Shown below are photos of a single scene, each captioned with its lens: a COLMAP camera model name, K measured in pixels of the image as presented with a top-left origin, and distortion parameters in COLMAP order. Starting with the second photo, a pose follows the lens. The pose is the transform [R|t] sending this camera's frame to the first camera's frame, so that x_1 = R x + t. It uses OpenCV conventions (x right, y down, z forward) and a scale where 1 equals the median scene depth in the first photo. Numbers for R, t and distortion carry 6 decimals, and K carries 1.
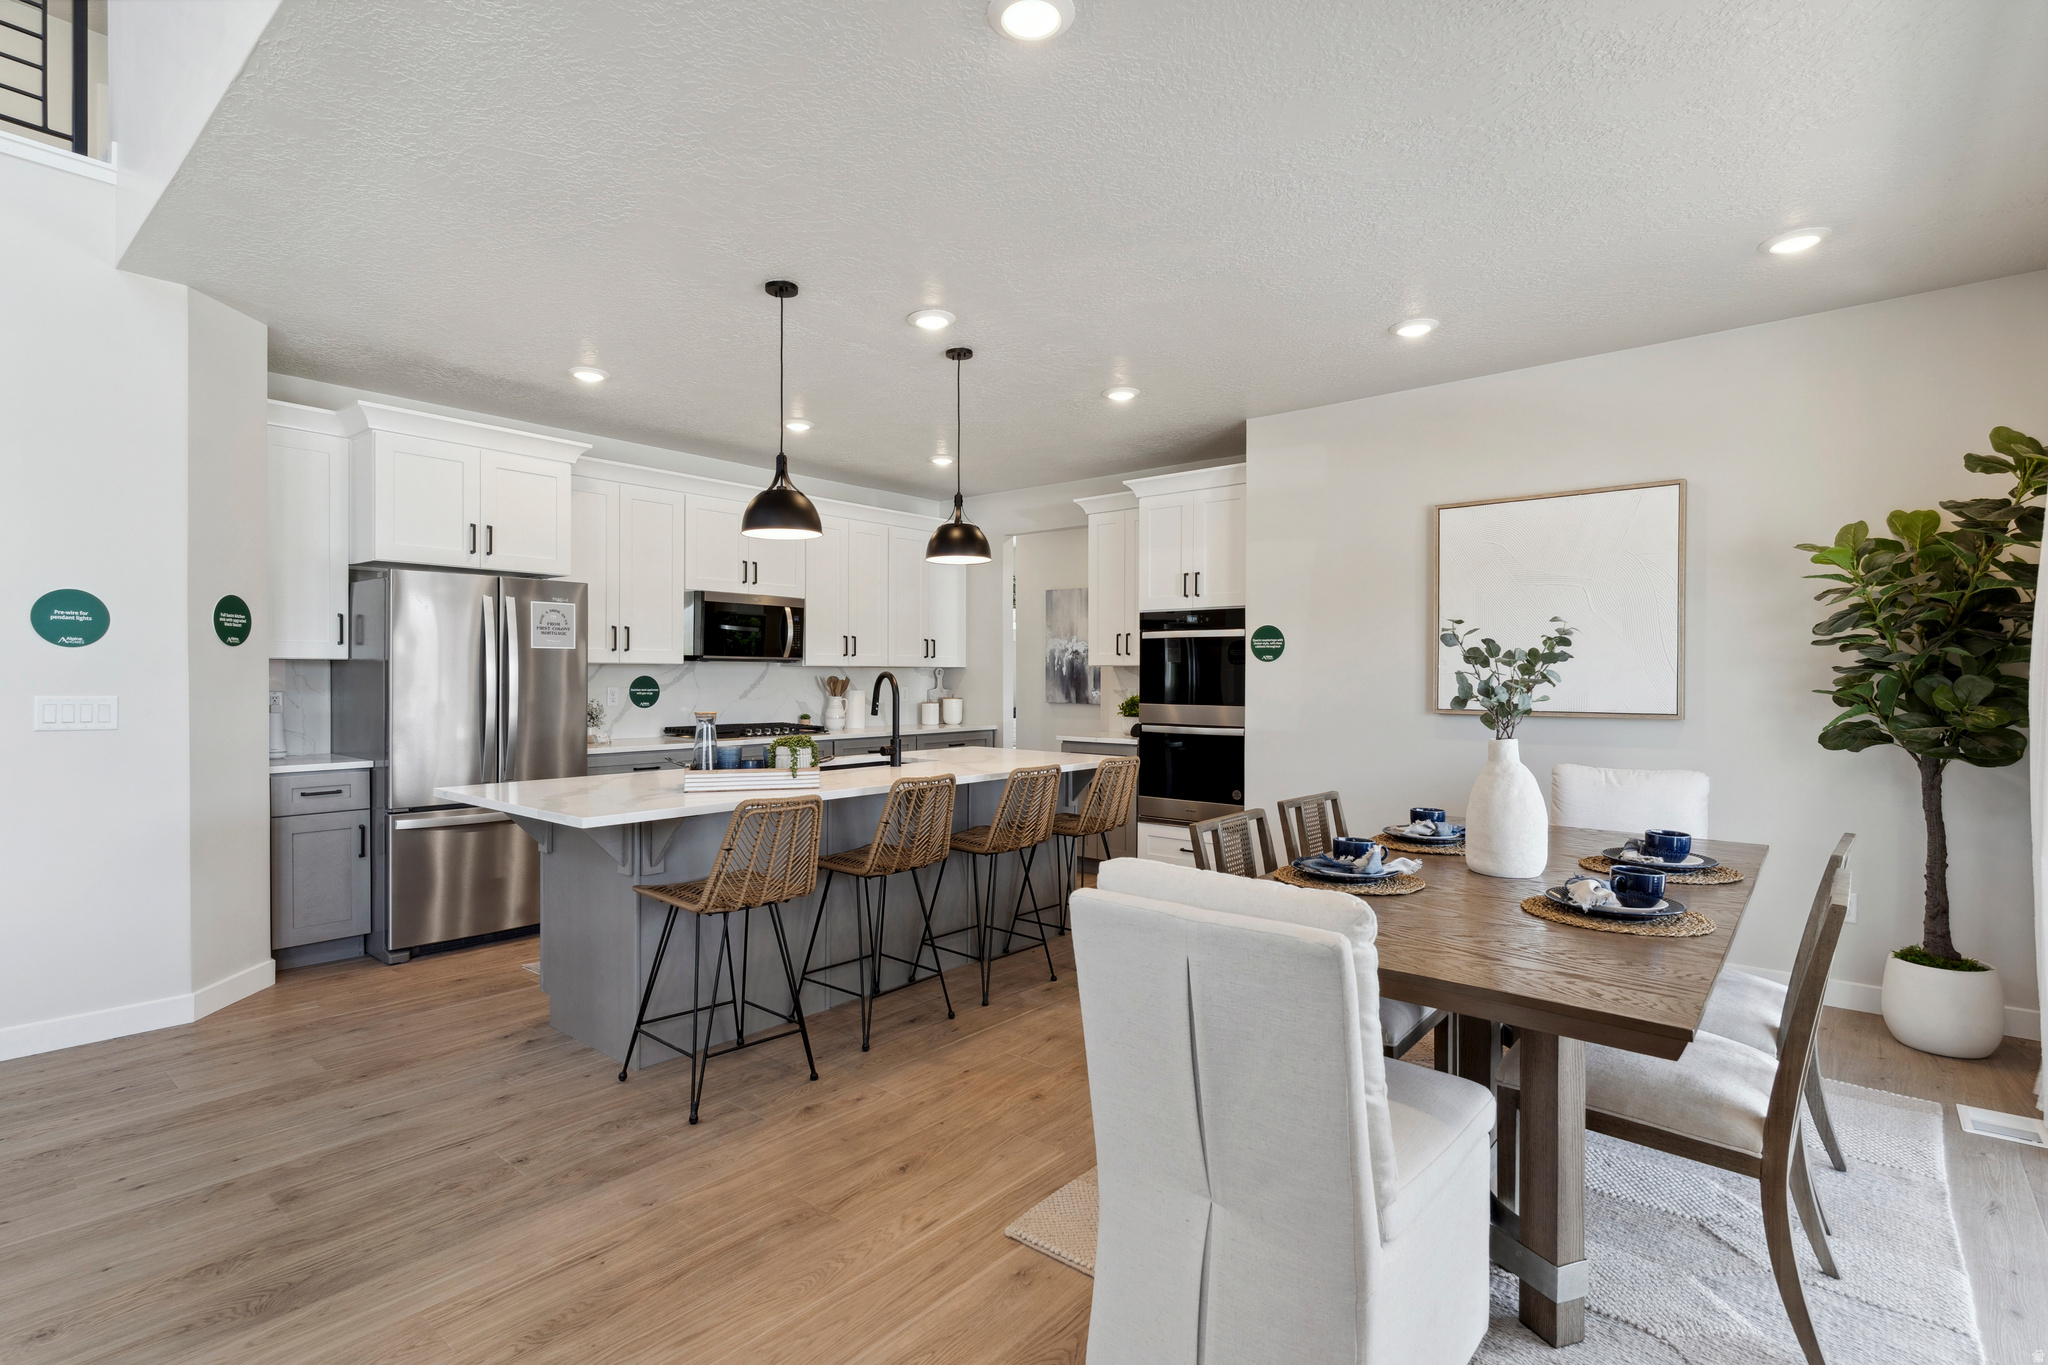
lens RADIAL K [[982.2, 0, 1014.1], [0, 982.2, 692.5], [0, 0, 1]] dist [0.002457, 0.000175]
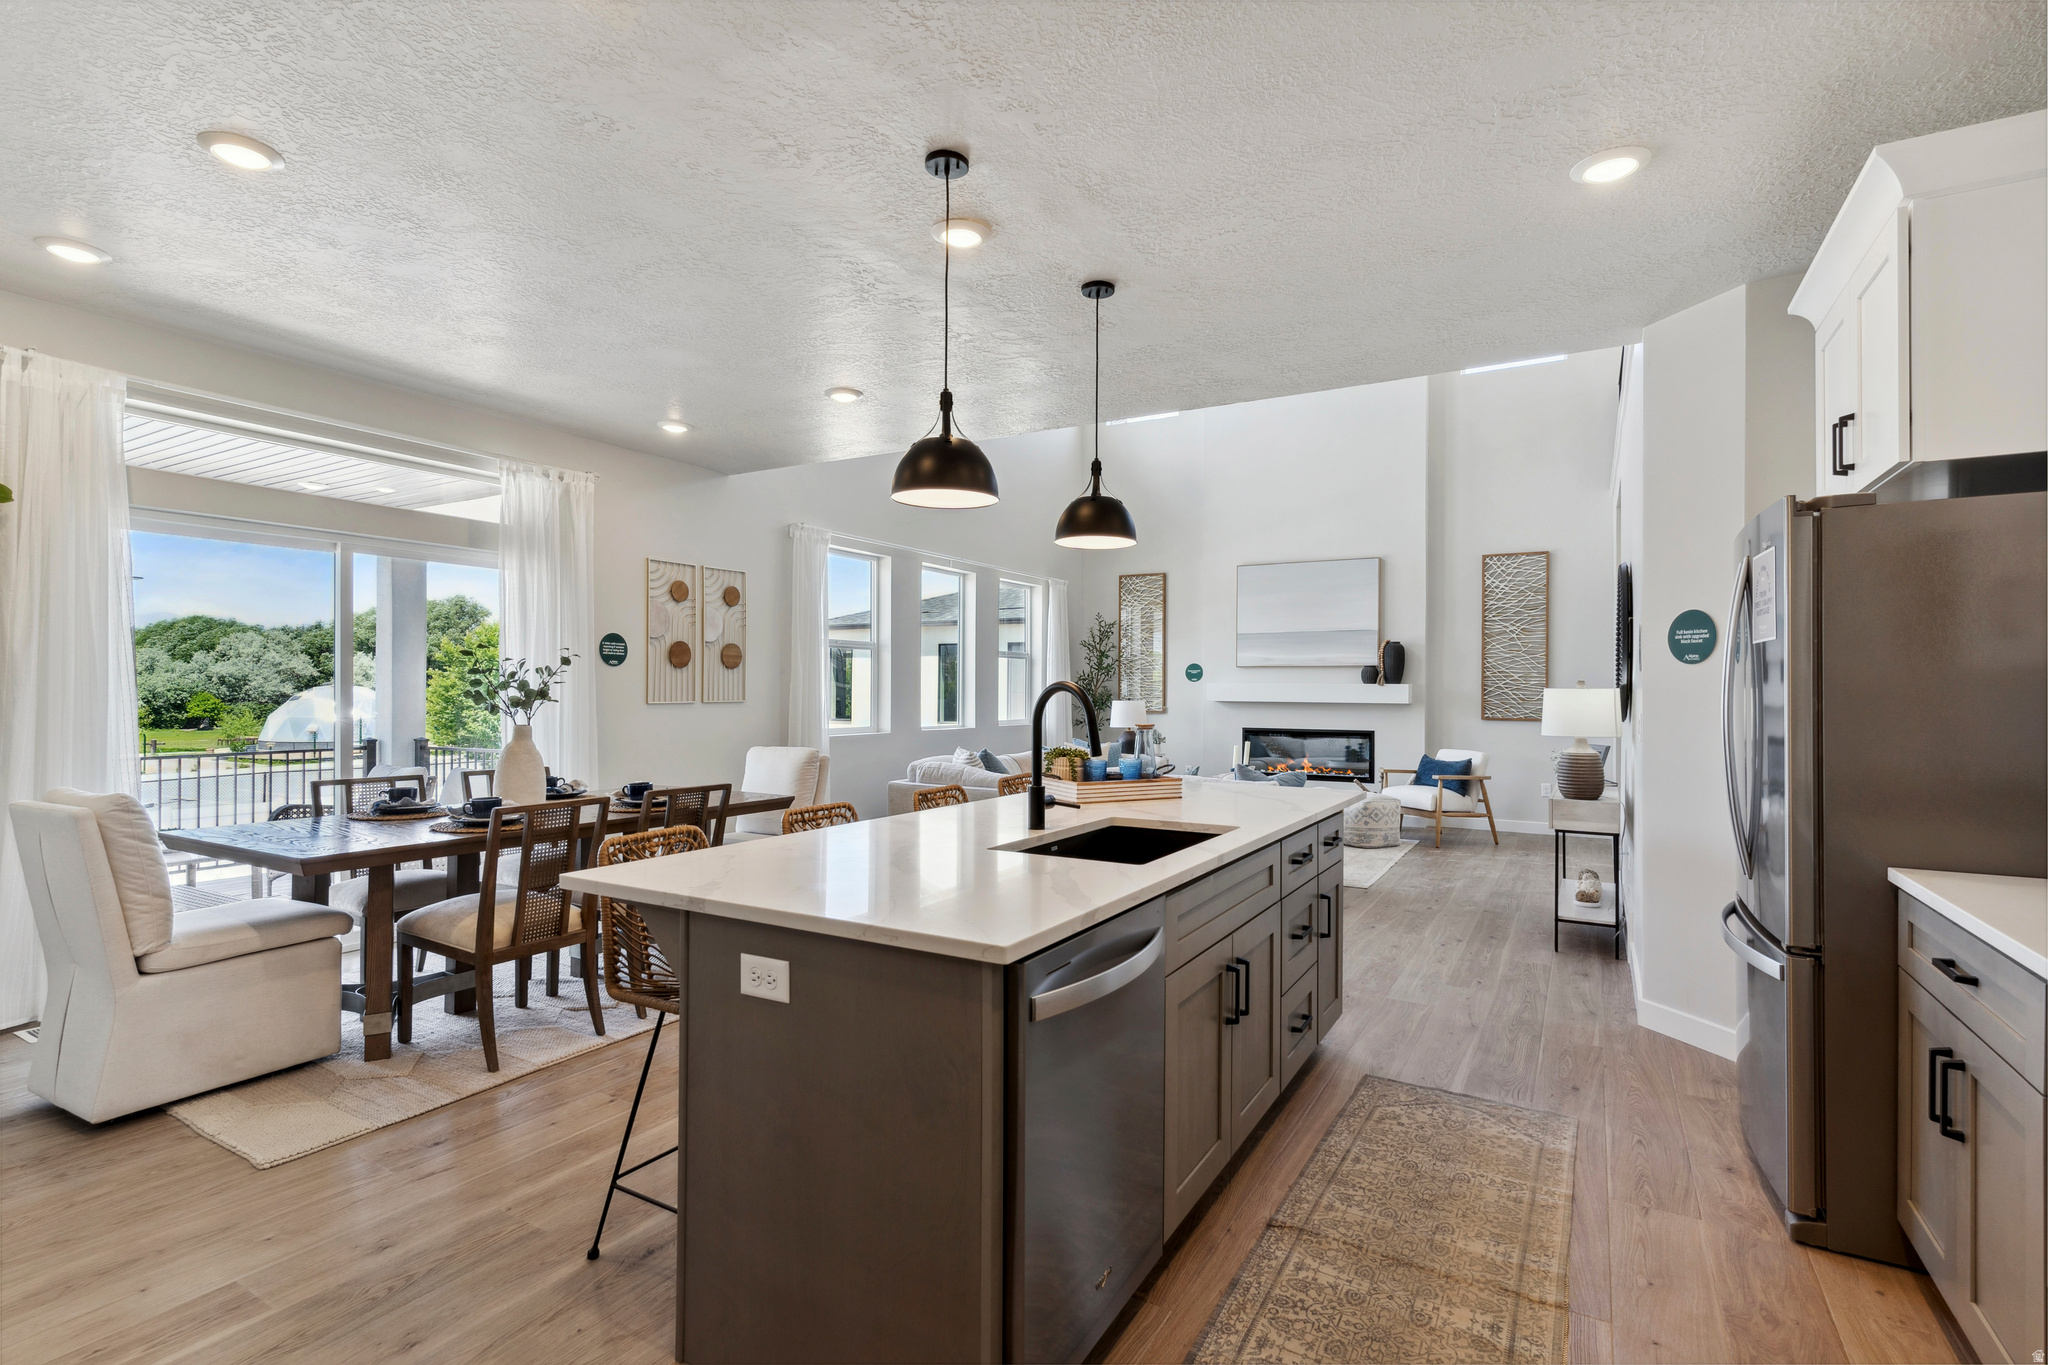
lens RADIAL K [[976.9, 0, 1024.0], [0, 976.9, 682.5], [0, 0, 1]] dist [0.009026, 0.000179]
pose [[-0.984181, -0.011840, -0.176770, 0.001034], [-0.013314, 0.999886, 0.007154, -0.020613], [0.176665, 0.009395, -0.984226, 1.353100]]
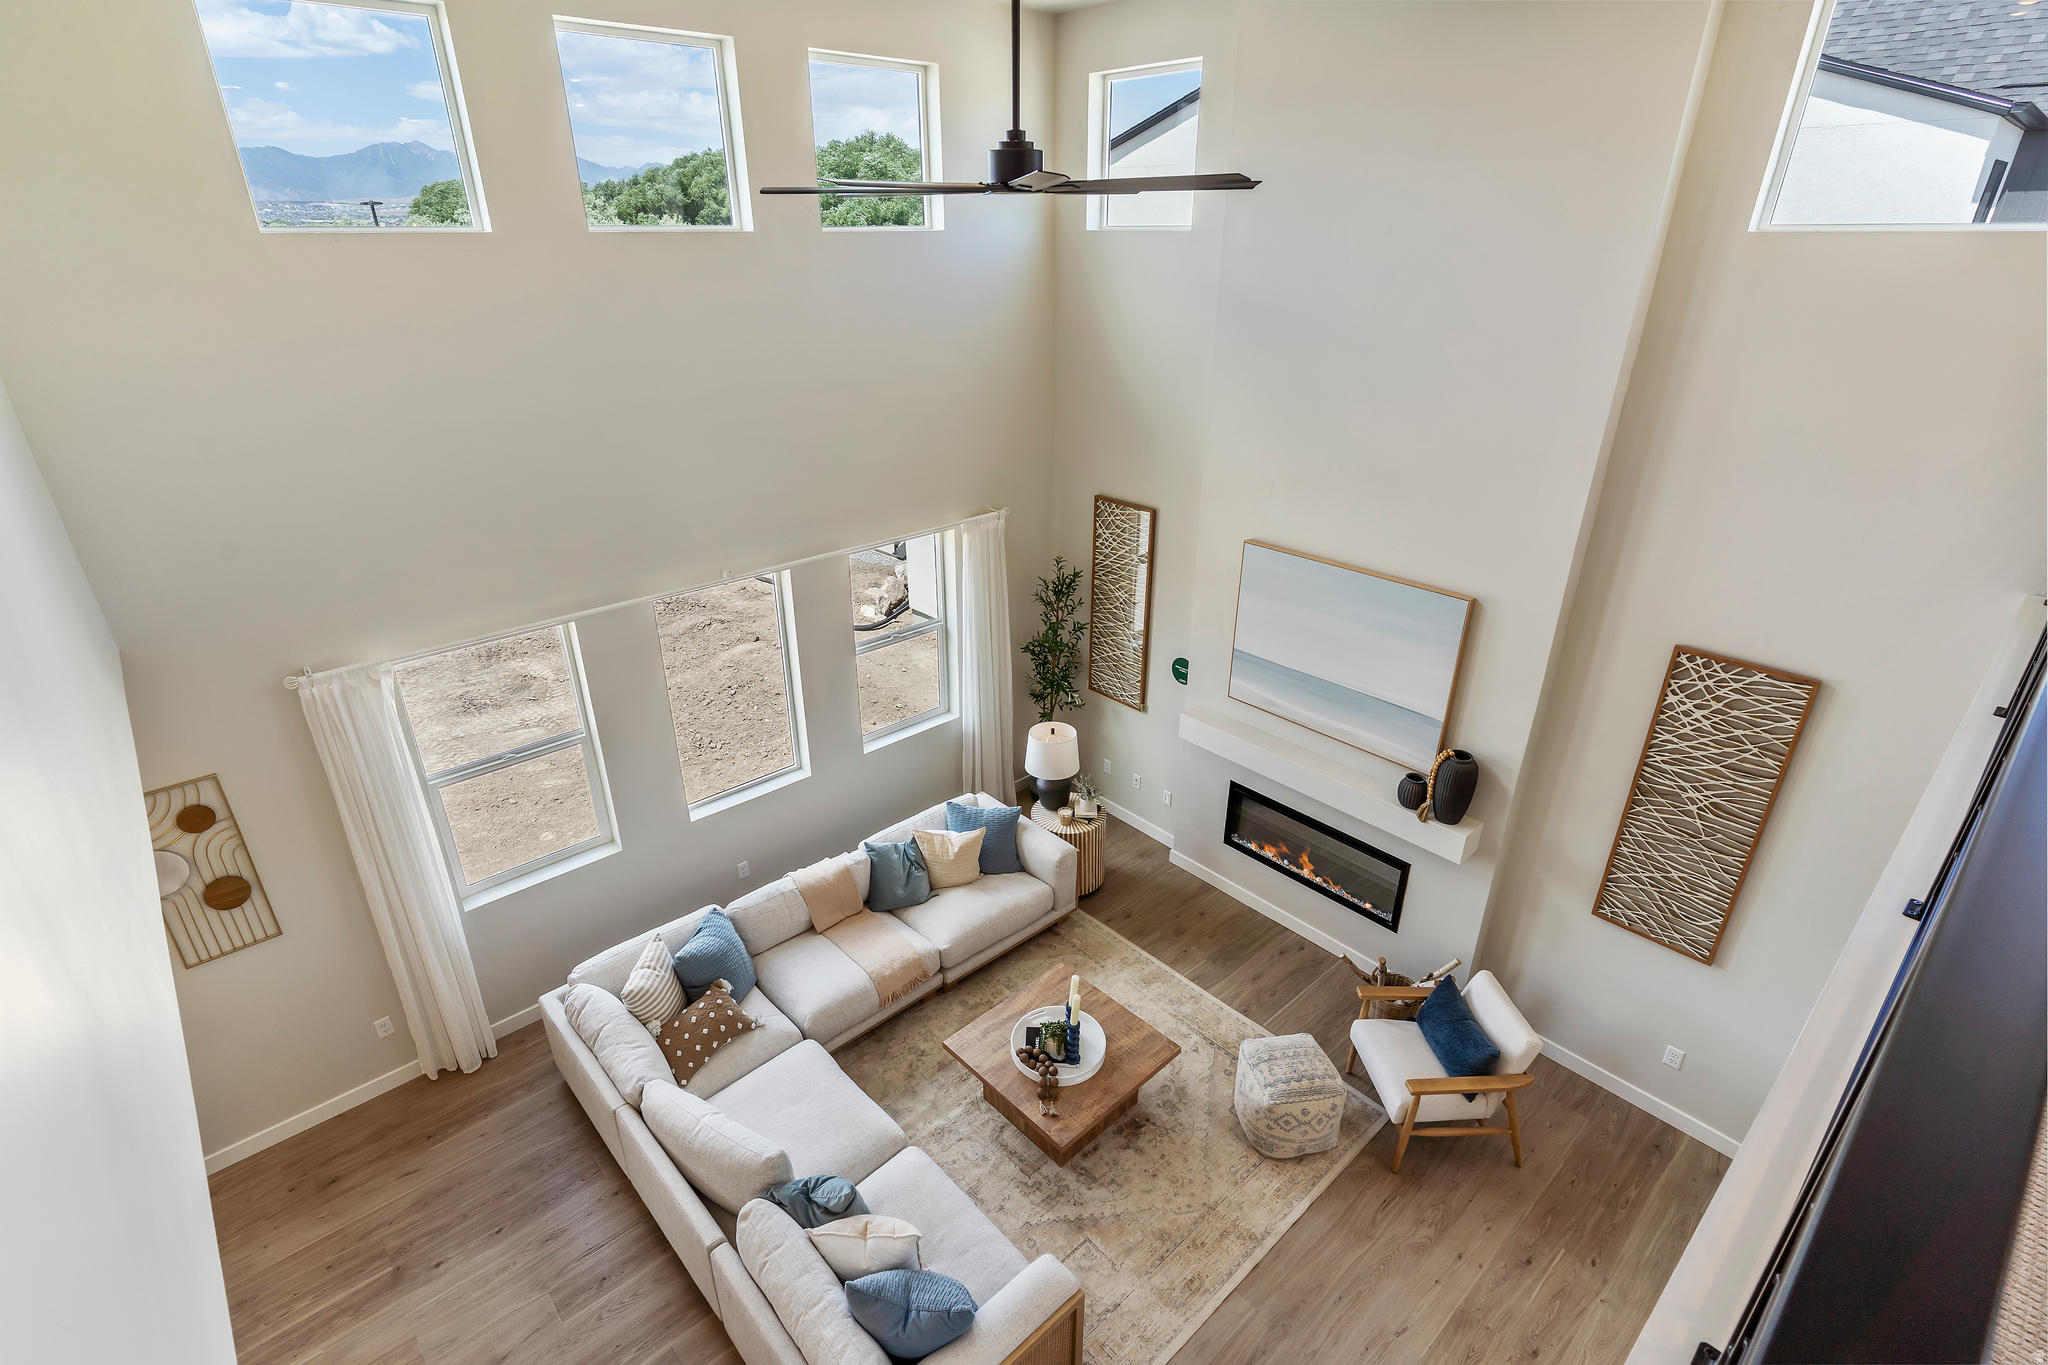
lens RADIAL K [[975.6, 0, 1014.3], [0, 975.6, 685.3], [0, 0, 1]] dist [0.000991, 0.000274]
pose [[-0.990468, -0.060716, 0.123636, -0.651570], [-0.000309, 0.898580, 0.438810, -0.600618], [-0.137740, 0.434589, -0.890034, 0.625341]]
